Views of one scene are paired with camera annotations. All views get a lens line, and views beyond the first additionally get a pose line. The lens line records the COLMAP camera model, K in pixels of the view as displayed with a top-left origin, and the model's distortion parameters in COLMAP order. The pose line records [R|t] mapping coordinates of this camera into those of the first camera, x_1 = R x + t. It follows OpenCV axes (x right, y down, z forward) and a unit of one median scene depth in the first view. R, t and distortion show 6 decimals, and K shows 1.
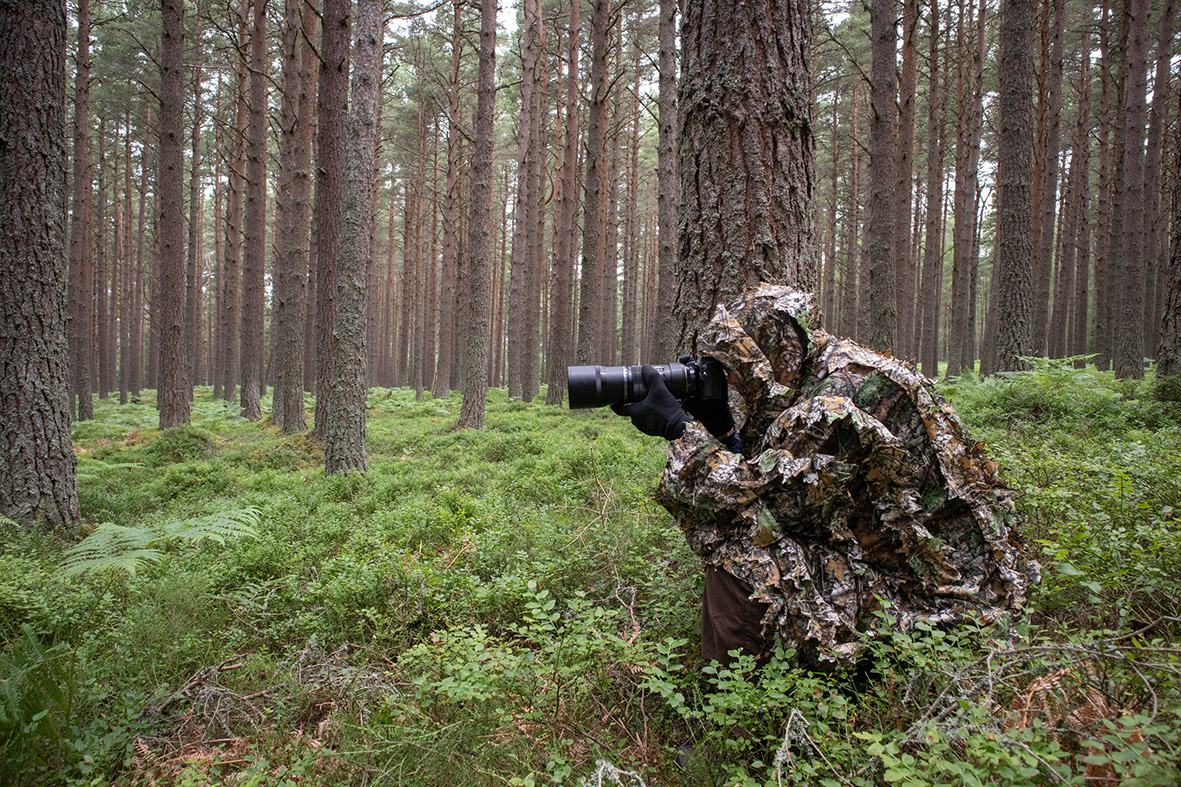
lens RADIAL K [[840.7, 0, 609.7], [0, 840.7, 375.0], [0, 0, 1]] dist [-0.067295, 0.039204]
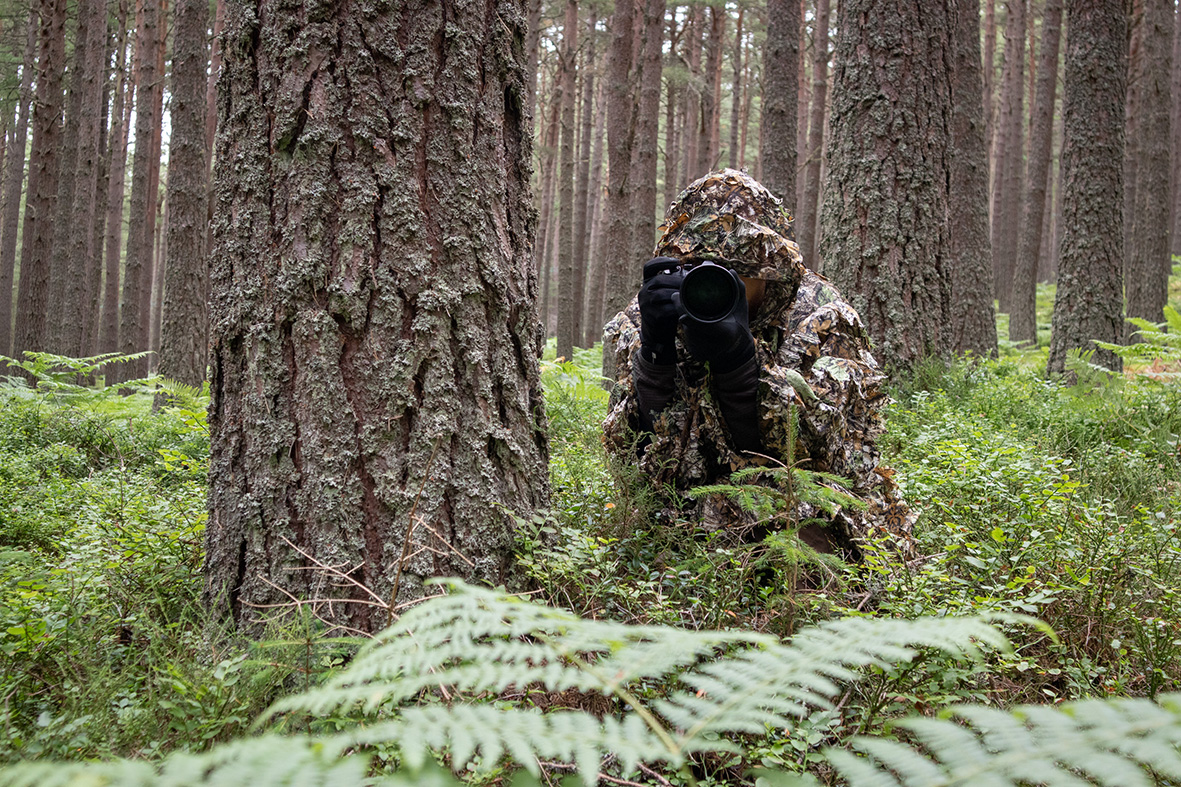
lens RADIAL K [[1671.5, 0, 586.7], [0, 1671.5, 392.0], [0, 0, 1]] dist [0.017355, 0.000000]
pose [[0.479916, 0.029875, 0.876806, -0.608329], [-0.007716, 0.999525, -0.029833, 0.078887], [-0.877281, 0.007552, 0.479918, 0.490130]]
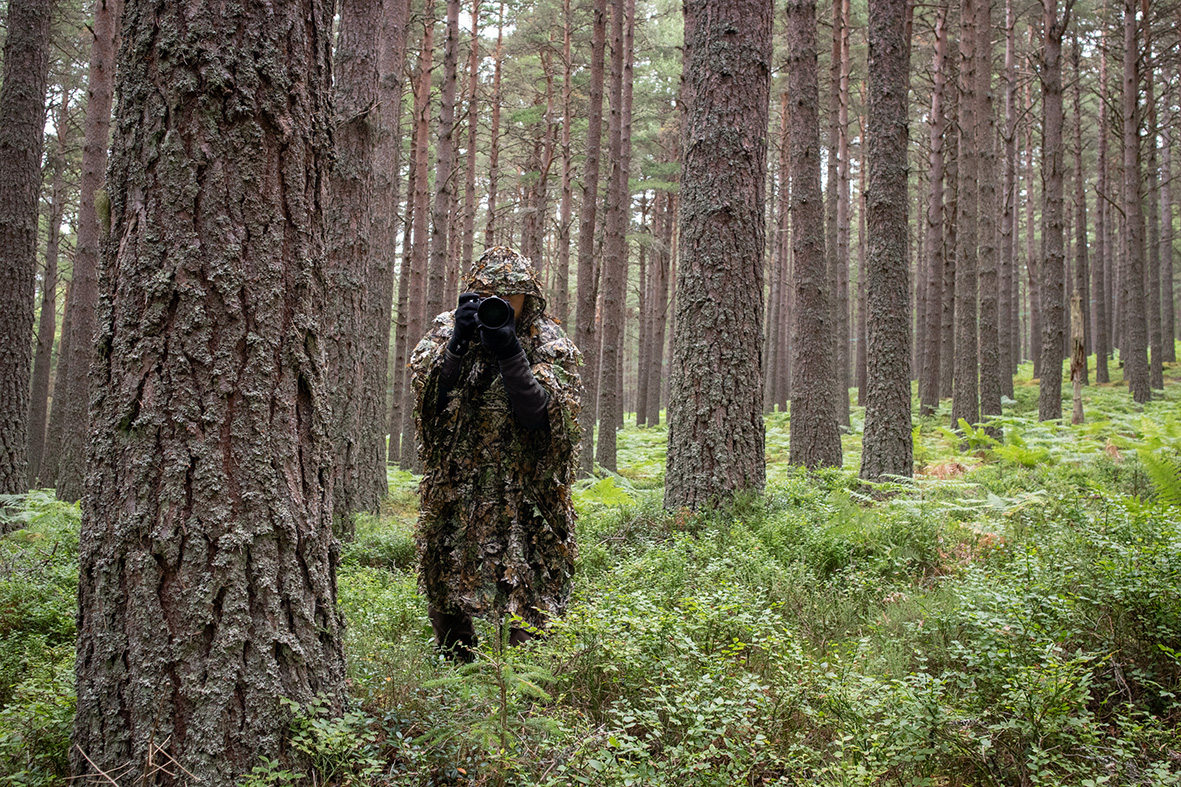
lens RADIAL K [[1188.3, 0, 605.1], [0, 1188.3, 365.6], [0, 0, 1]] dist [-0.039158, 0.000000]
pose [[0.474118, 0.090364, 0.875812, -0.495302], [0.001383, 0.994642, -0.103374, -0.031506], [-0.880460, 0.050223, 0.471452, 0.350437]]
